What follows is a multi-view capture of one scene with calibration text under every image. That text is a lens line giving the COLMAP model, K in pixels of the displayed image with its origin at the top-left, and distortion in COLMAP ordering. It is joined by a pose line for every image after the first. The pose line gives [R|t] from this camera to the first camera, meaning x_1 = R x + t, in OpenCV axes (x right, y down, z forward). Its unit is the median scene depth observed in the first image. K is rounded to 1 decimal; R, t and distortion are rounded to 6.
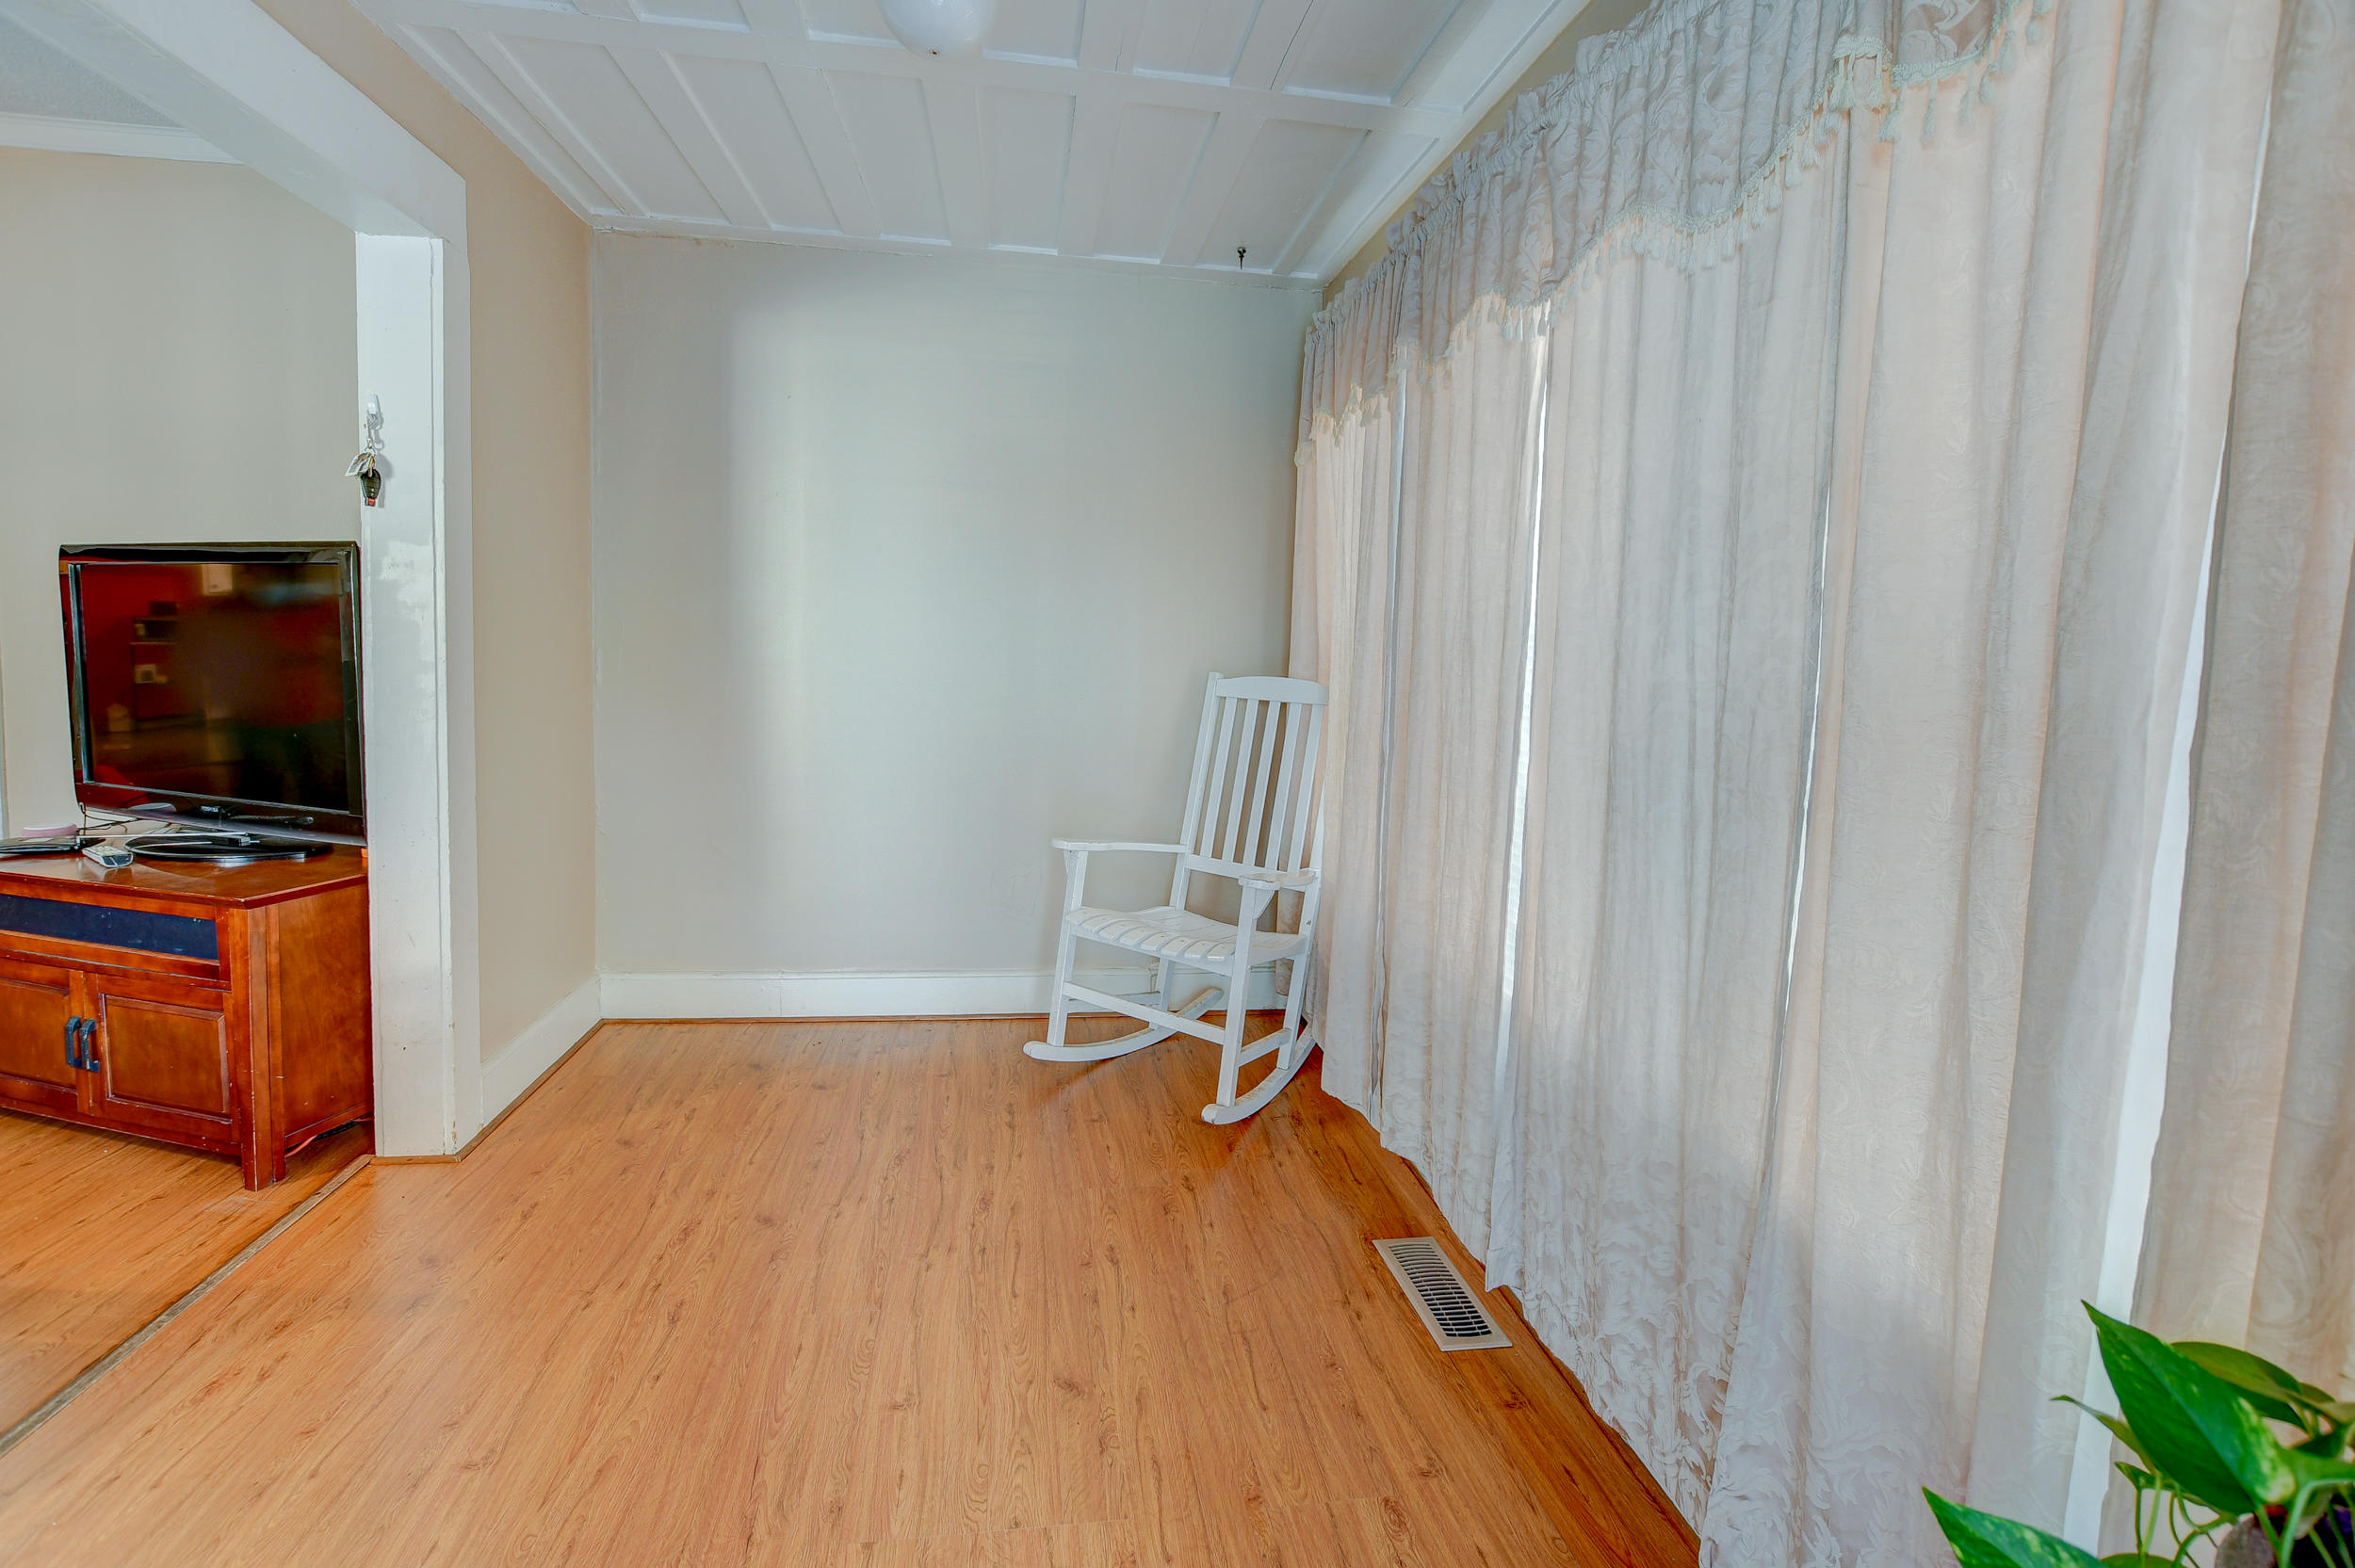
lens RADIAL K [[1001.4, 0, 1139.3], [0, 1001.4, 770.9], [0, 0, 1]] dist [-0.014819, 0.004314]
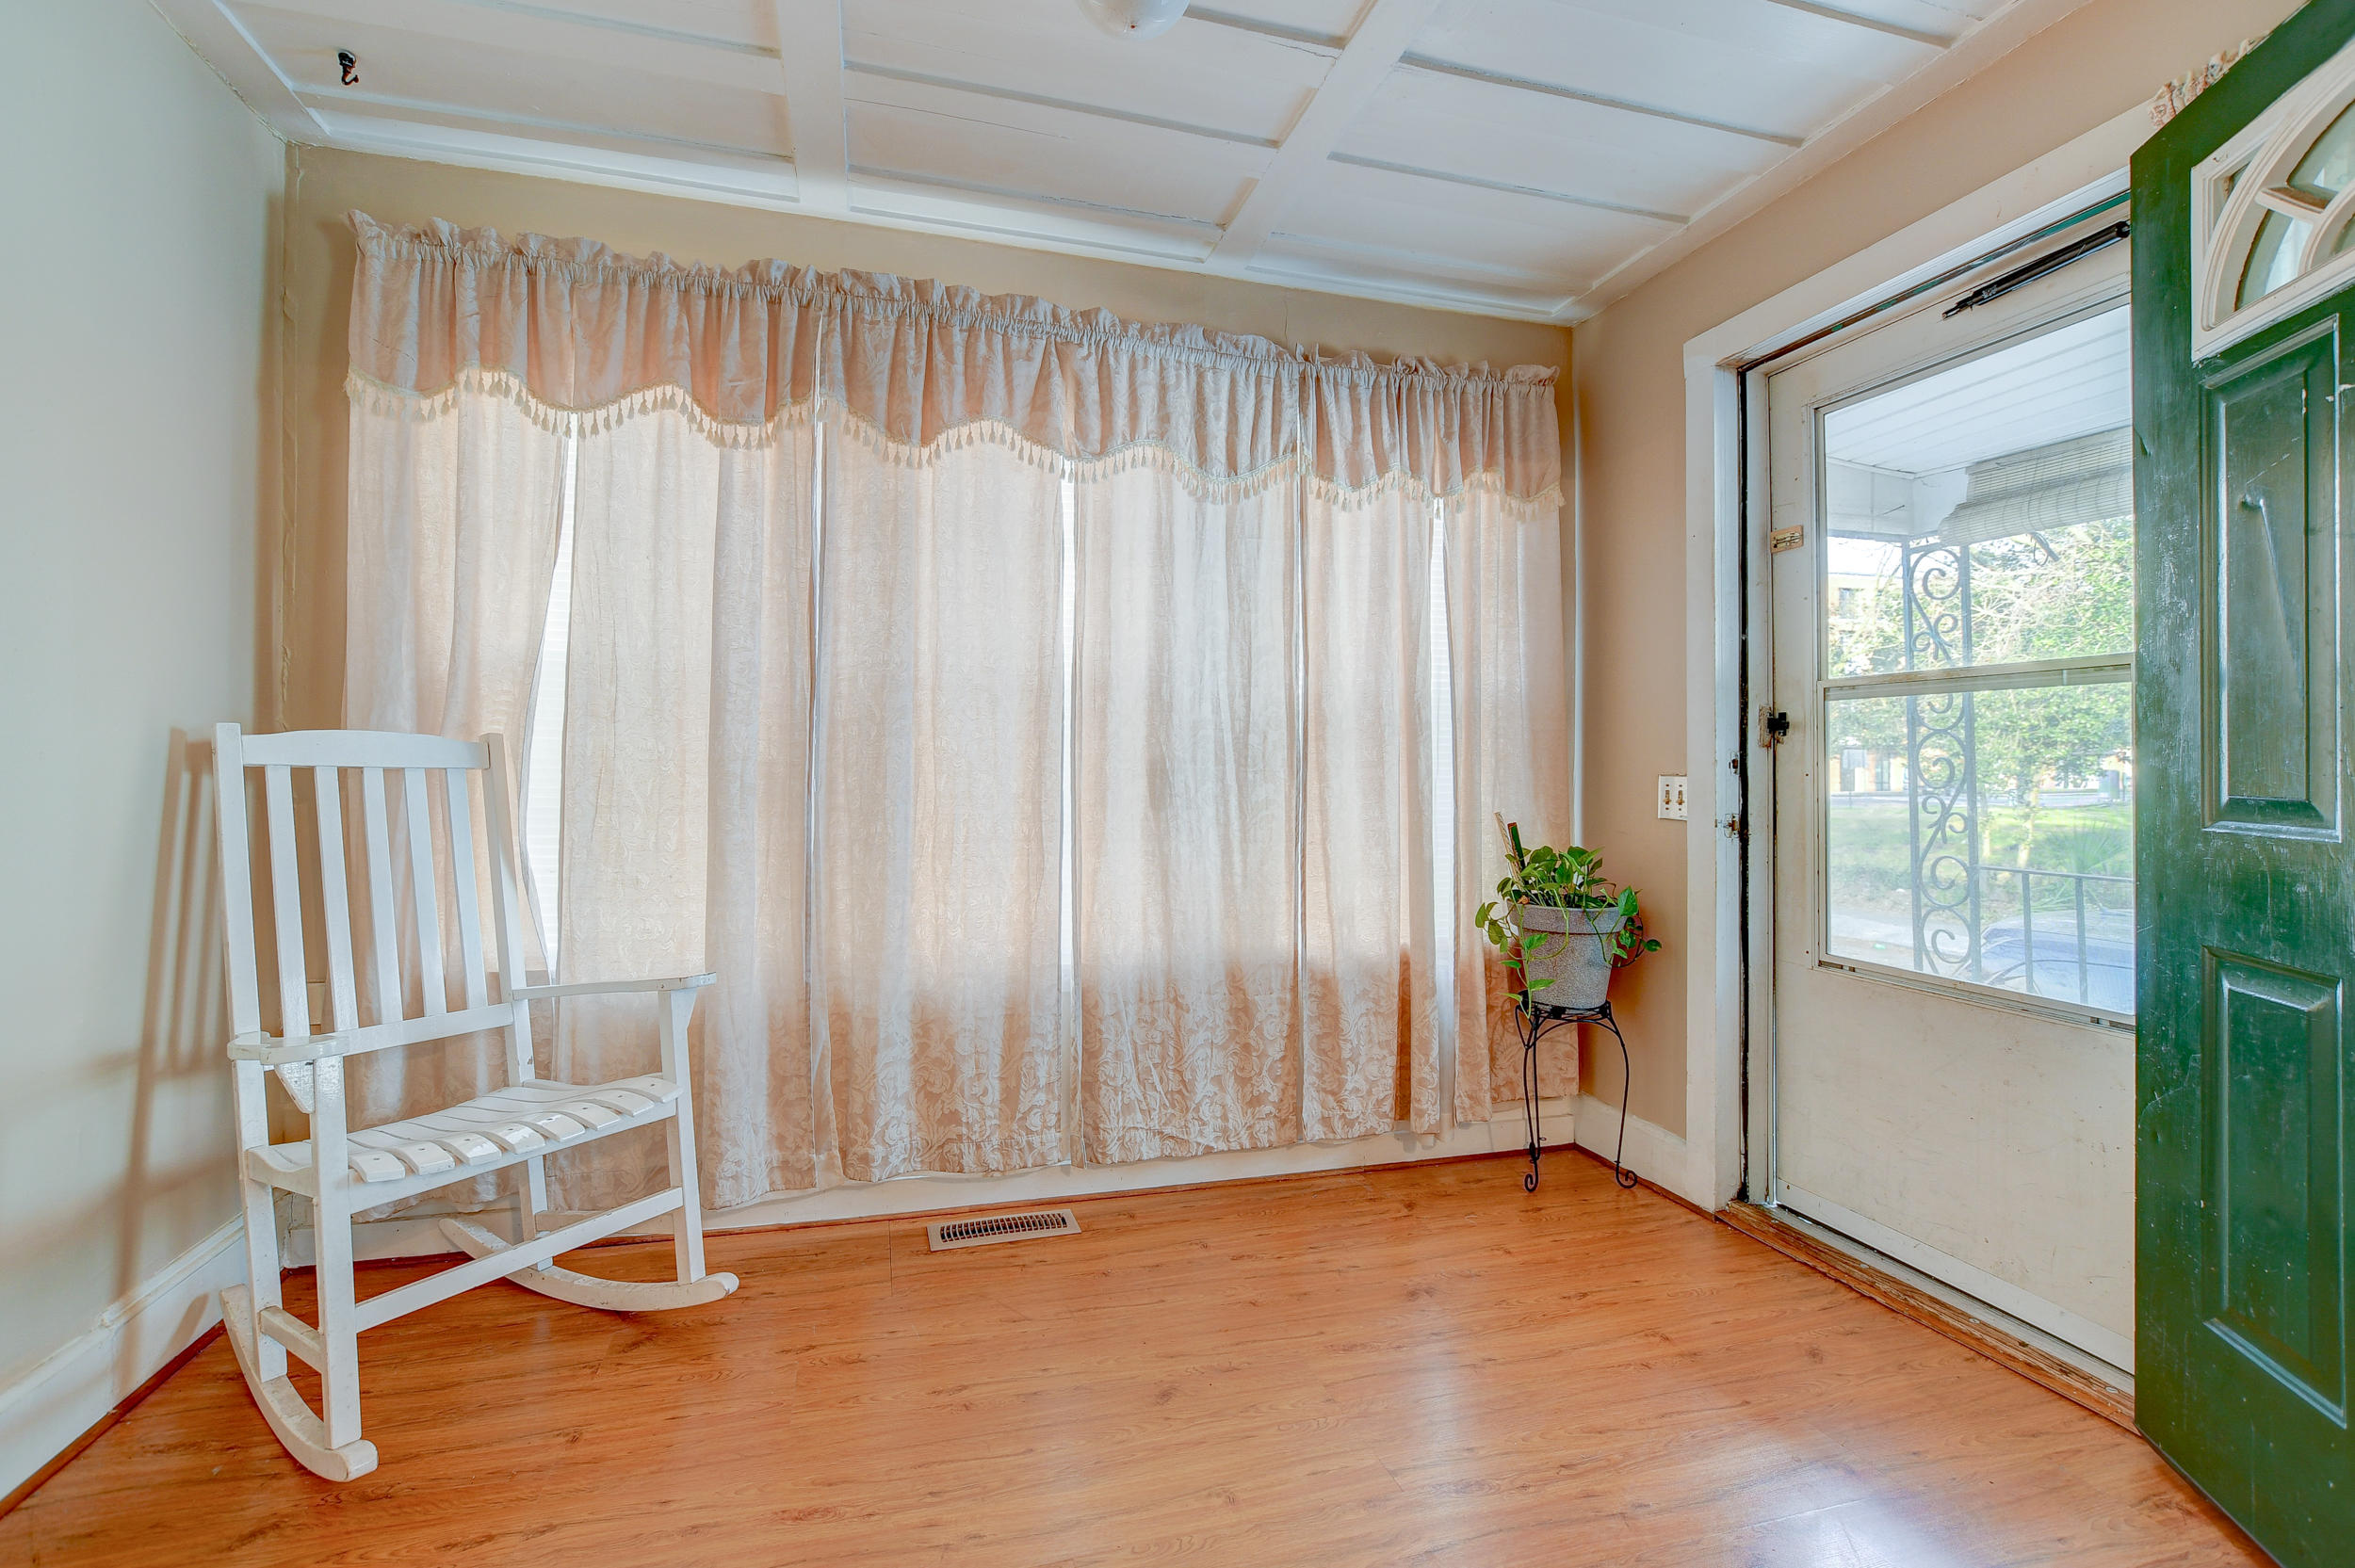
lens RADIAL K [[1092.8, 0, 1177.5], [0, 1092.8, 784.0], [0, 0, 1]] dist [-0.047007, 0.010139]
pose [[-0.155527, -0.060431, 0.985982, -1.073743], [0.101218, 0.991899, 0.076759, -0.096643], [-0.982632, 0.111737, -0.148150, 1.011432]]
